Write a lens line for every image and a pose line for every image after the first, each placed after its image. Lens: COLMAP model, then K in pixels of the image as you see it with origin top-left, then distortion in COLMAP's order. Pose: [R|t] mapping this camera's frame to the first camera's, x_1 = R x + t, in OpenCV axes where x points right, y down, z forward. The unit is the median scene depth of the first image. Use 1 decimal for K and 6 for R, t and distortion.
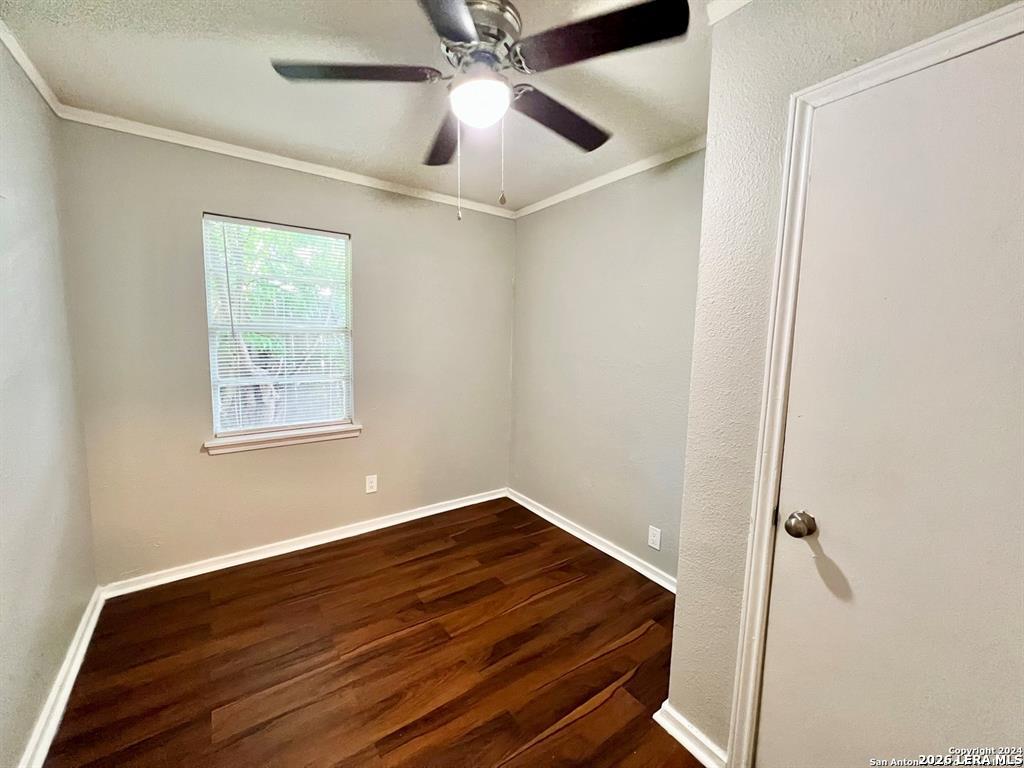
lens RADIAL K [[412.3, 0, 516.1], [0, 412.3, 390.9], [0, 0, 1]] dist [-0.004783, 0.001008]
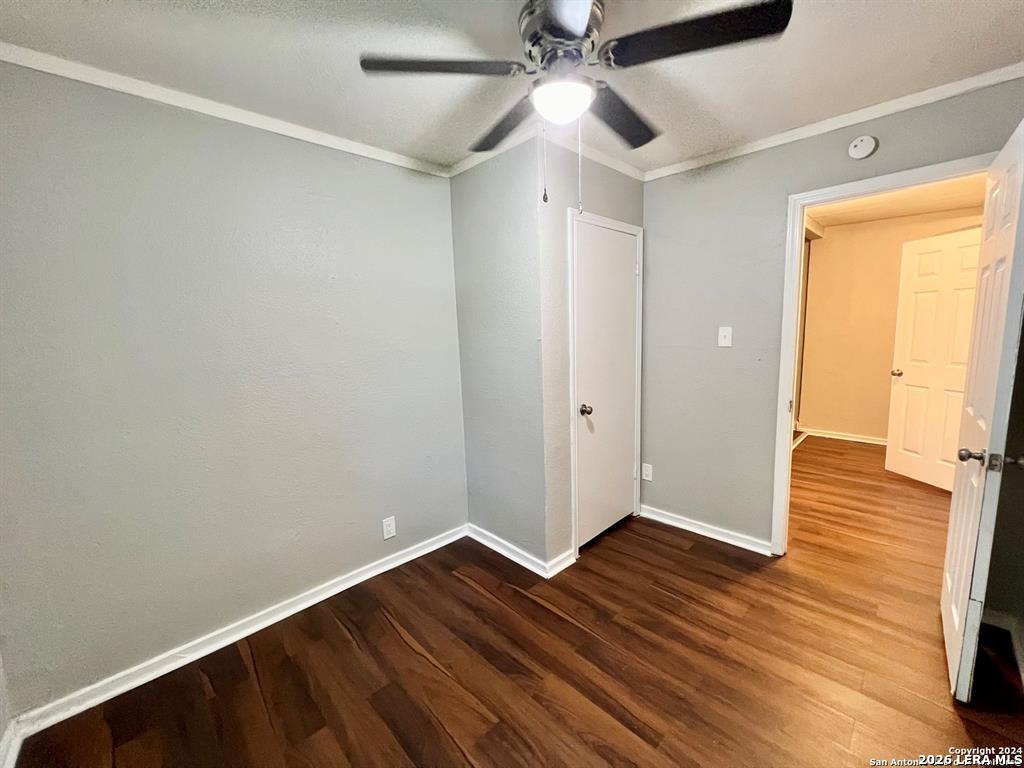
lens RADIAL K [[410.2, 0, 517.4], [0, 410.2, 380.6], [0, 0, 1]] dist [0.002594, 0.000044]
pose [[-0.150471, -0.137190, 0.979049, -0.796787], [0.154476, 0.974897, 0.160350, -0.137029], [-0.976471, 0.175368, -0.125501, 0.912435]]
